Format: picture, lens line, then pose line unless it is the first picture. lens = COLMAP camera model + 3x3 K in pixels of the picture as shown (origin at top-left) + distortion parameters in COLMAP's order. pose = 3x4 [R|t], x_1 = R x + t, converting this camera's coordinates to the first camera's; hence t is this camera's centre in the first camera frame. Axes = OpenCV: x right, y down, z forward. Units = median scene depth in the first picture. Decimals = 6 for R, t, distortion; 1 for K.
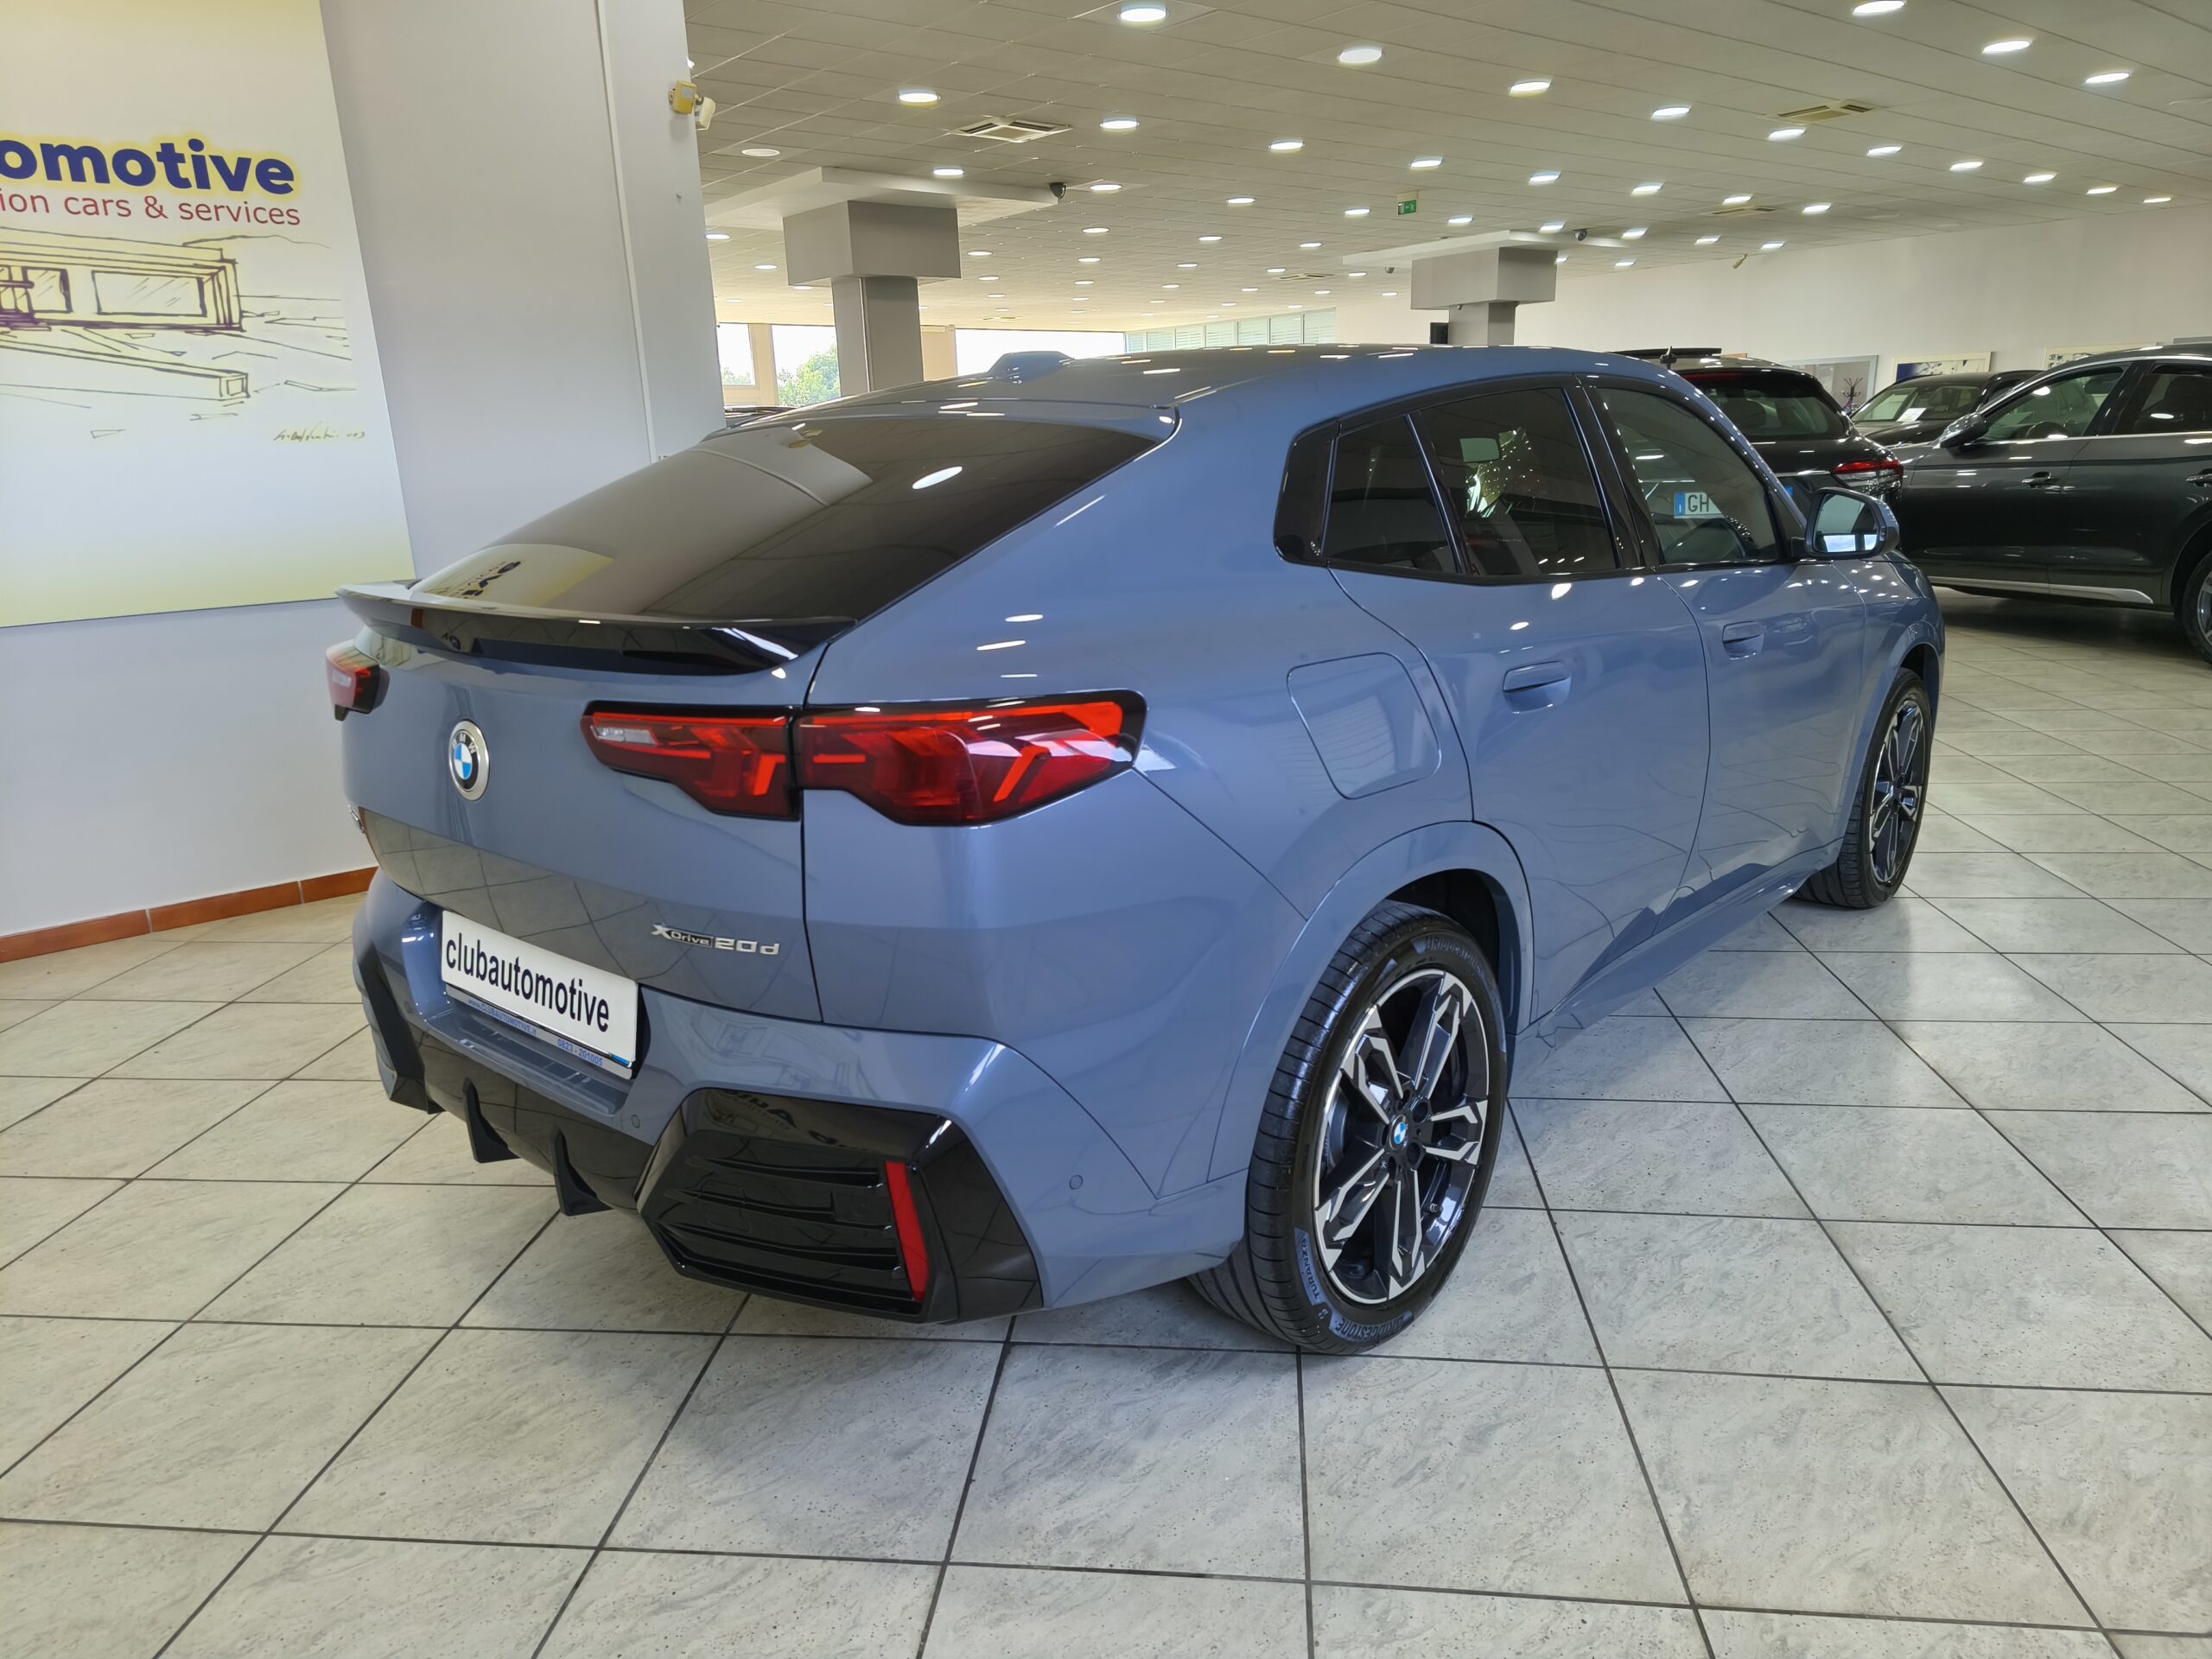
lens RADIAL K [[1417.9, 0, 1112.8], [0, 1417.9, 826.6], [0, 0, 1]] dist [0.042029, -0.031043]
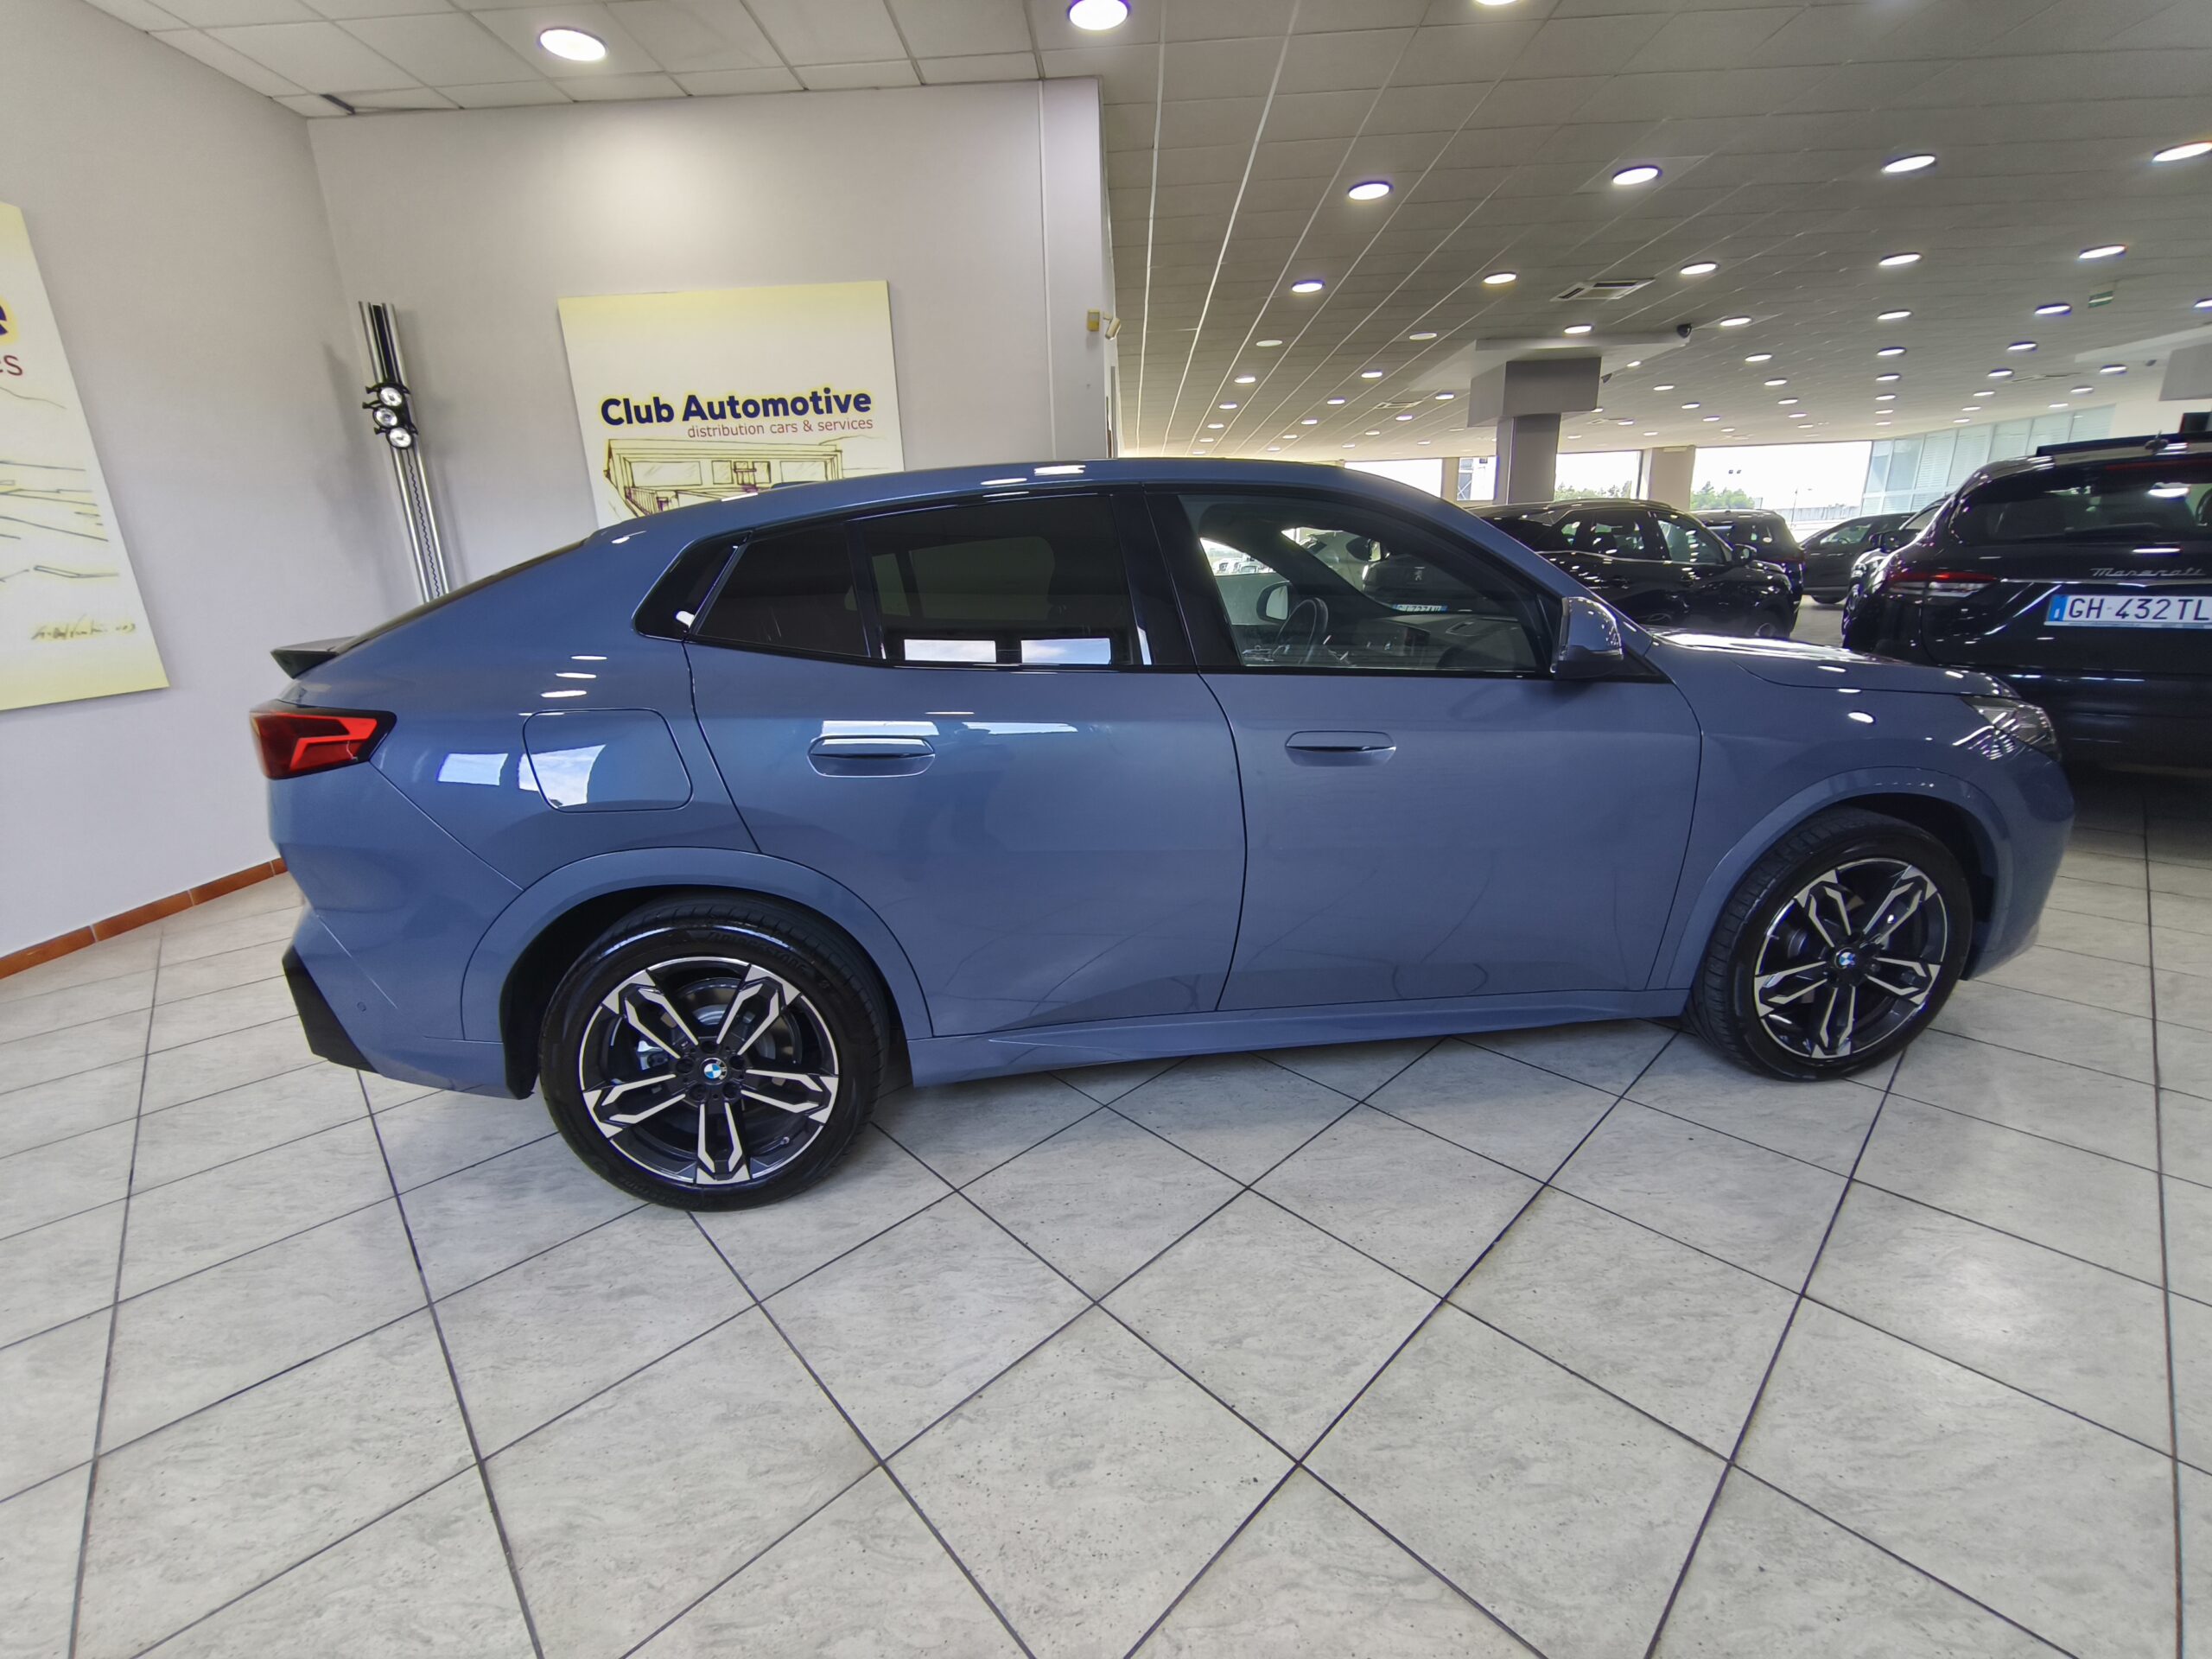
lens RADIAL K [[932.5, 0, 1102.3], [0, 932.5, 831.5], [0, 0, 1]] dist [-0.007863, 0.001289]
pose [[0.766648, 0.186514, -0.614380, 0.519347], [-0.160935, 0.982153, 0.097341, -0.080559], [0.621571, 0.024249, 0.782983, 0.281555]]
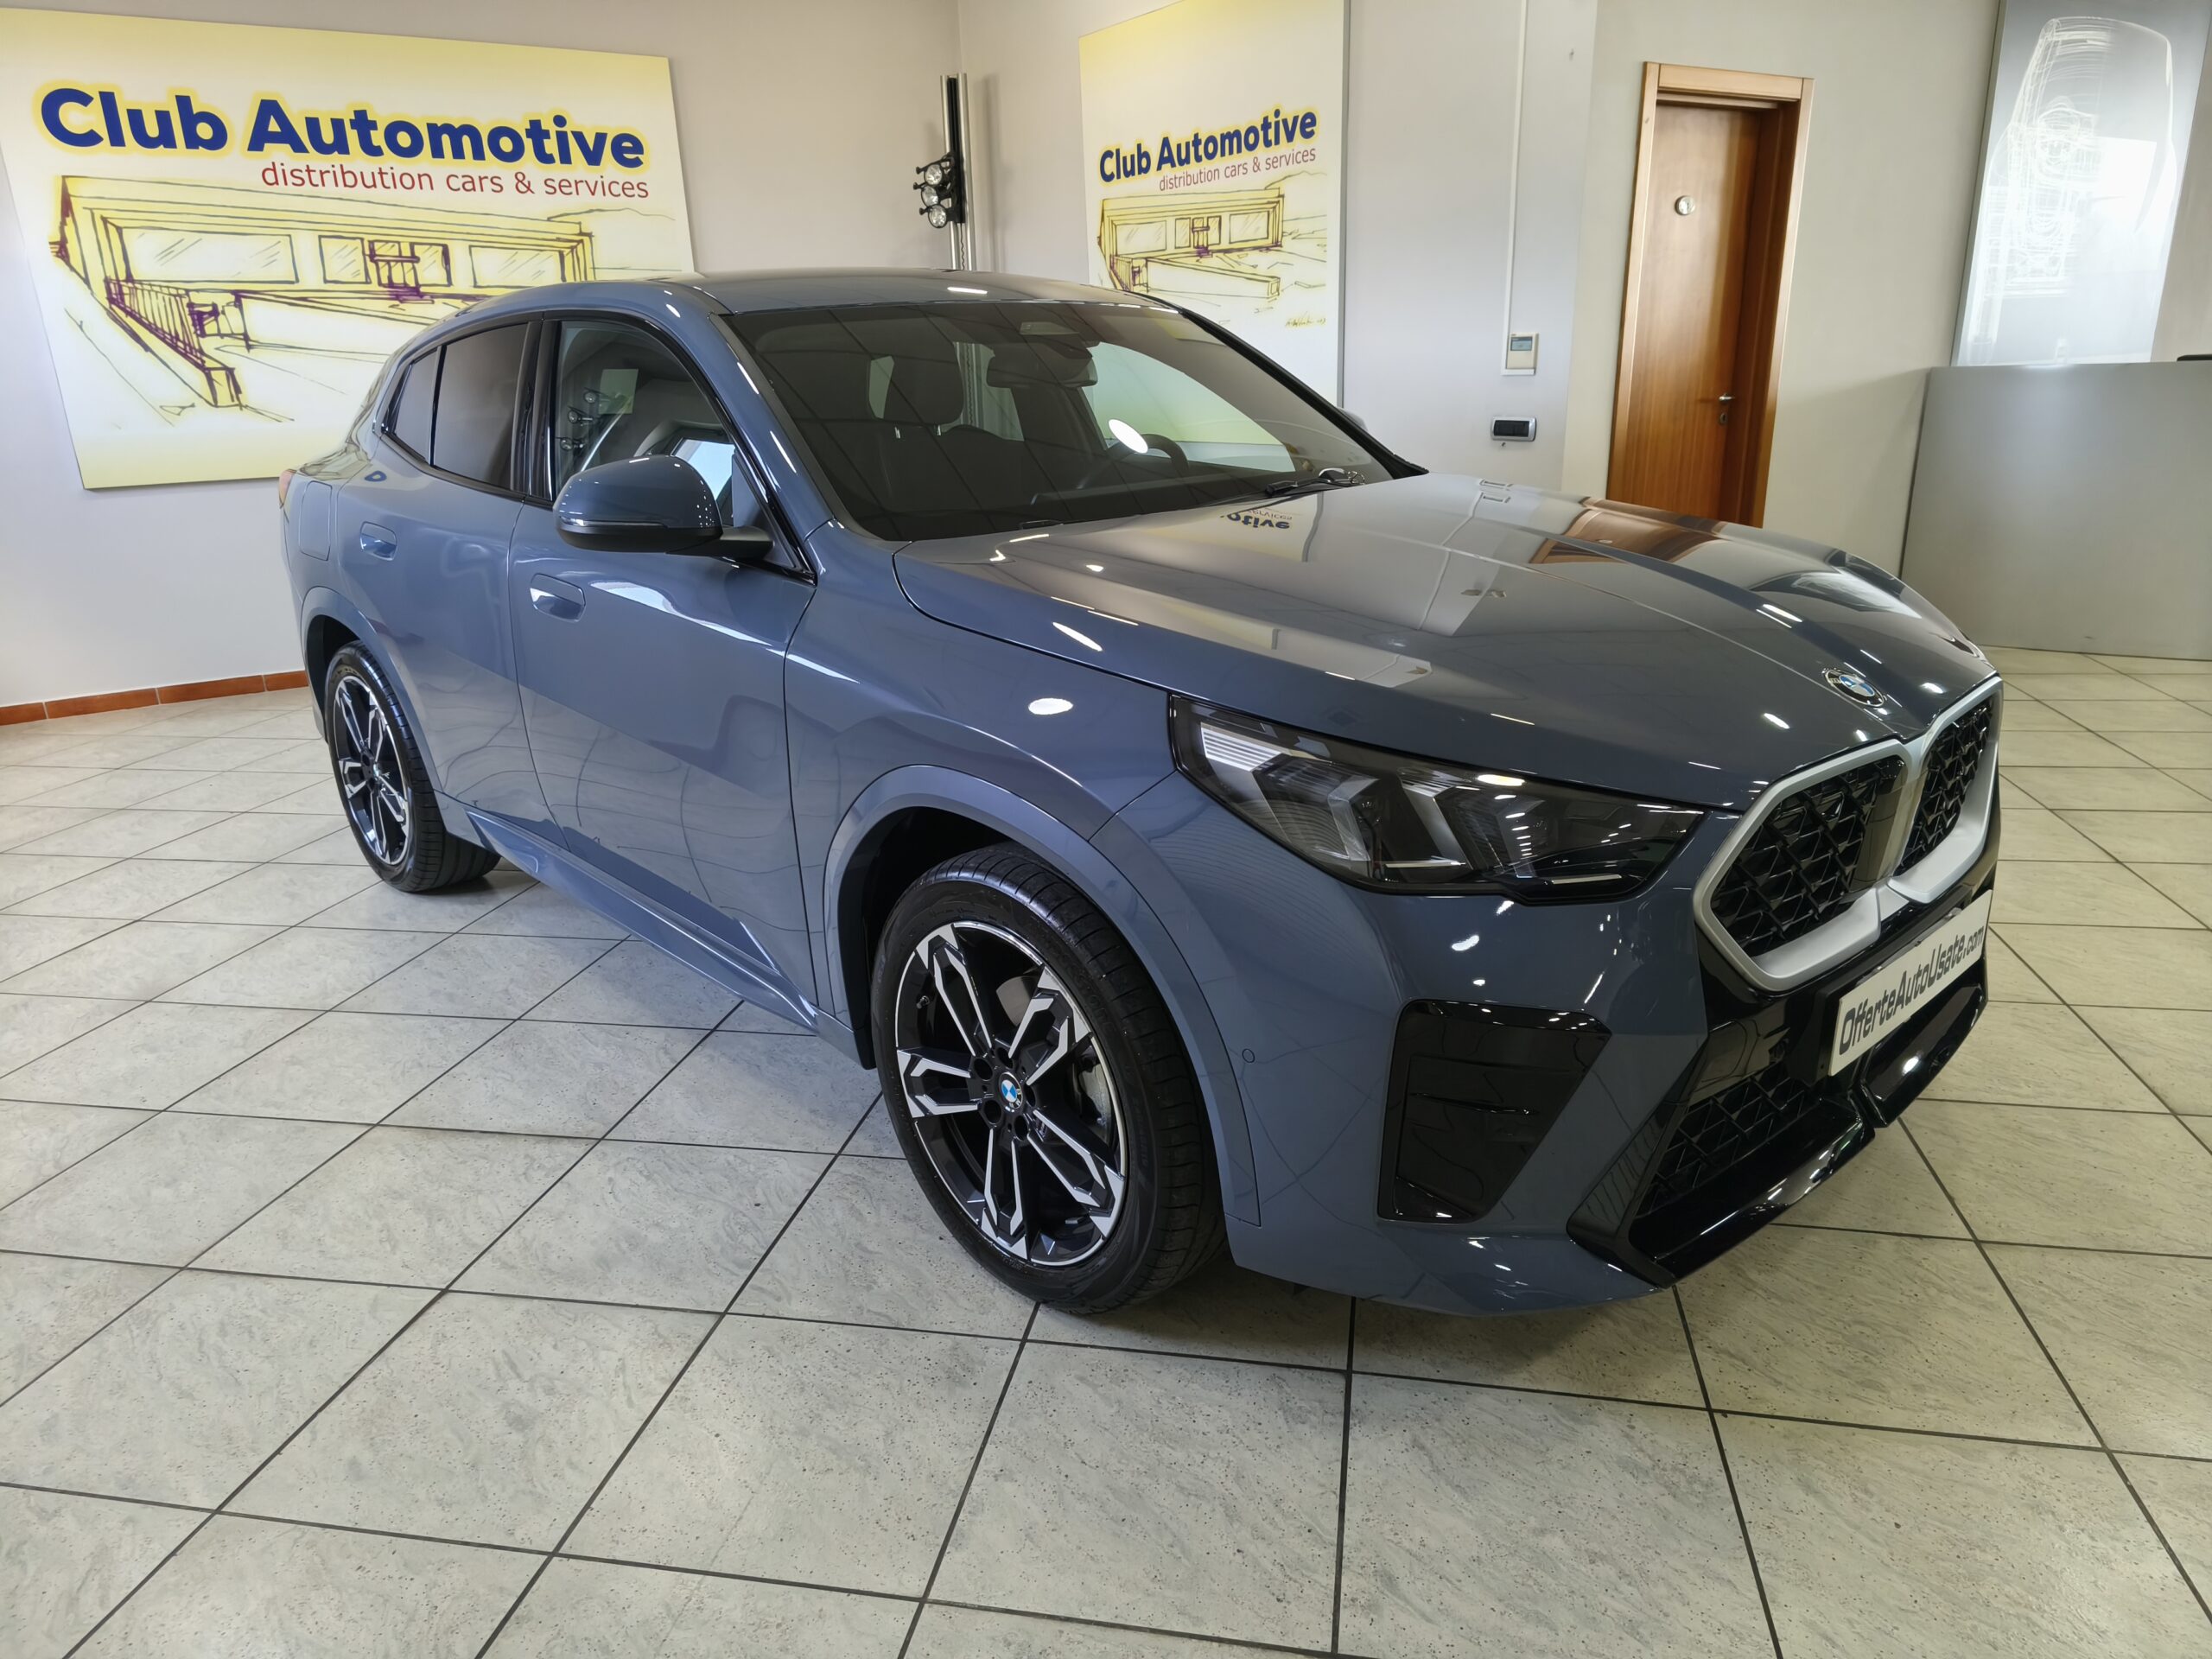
lens RADIAL K [[1417.9, 0, 1103.6], [0, 1417.9, 832.6], [0, 0, 1]] dist [0.042029, -0.031043]
pose [[-0.061427, 0.347448, -0.935685, 0.964950], [-0.232423, 0.906705, 0.351945, -0.288963], [0.970673, 0.239093, 0.025059, 0.975623]]
